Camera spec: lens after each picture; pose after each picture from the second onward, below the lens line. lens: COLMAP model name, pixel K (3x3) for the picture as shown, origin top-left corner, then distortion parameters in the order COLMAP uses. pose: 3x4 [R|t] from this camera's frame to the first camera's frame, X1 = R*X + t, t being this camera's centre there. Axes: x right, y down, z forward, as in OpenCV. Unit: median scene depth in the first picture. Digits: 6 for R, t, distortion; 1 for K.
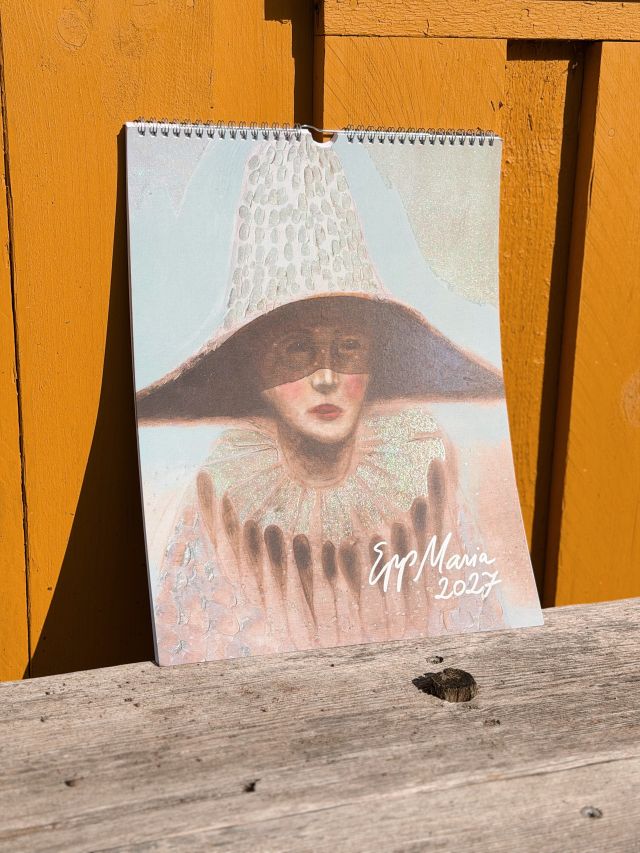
lens RADIAL K [[1219.8, 0, 320.0], [0, 1219.8, 426.5], [0, 0, 1]] dist [0.191322, -0.455648]
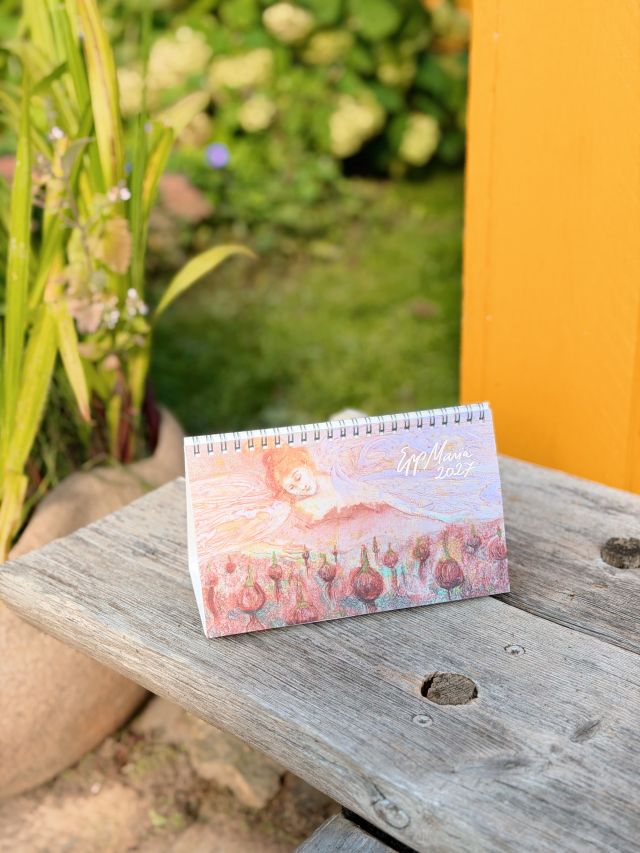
lens RADIAL K [[1219.8, 0, 320.0], [0, 1219.8, 426.5], [0, 0, 1]] dist [0.191322, -0.455648]
pose [[0.483441, 0.285651, -0.827459, 0.806406], [-0.221513, 0.954415, 0.200060, -0.037996], [0.846886, 0.086576, 0.524679, 0.244414]]
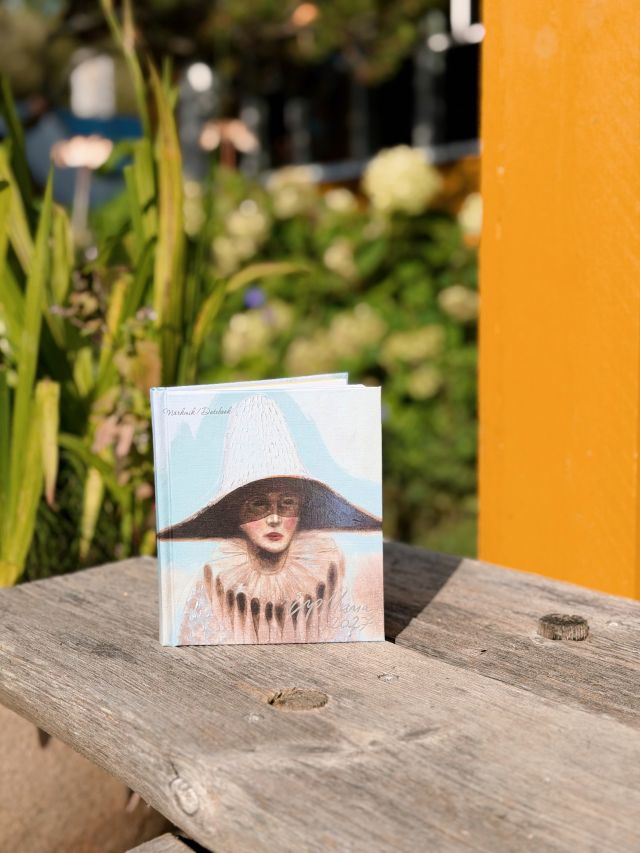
lens RADIAL K [[1219.8, 0, 320.0], [0, 1219.8, 426.5], [0, 0, 1]] dist [0.191322, -0.455648]
pose [[0.304822, 0.070890, -0.949768, 0.932835], [-0.259849, 0.965583, -0.011327, 0.122937], [0.916276, 0.250249, 0.312751, 0.506539]]
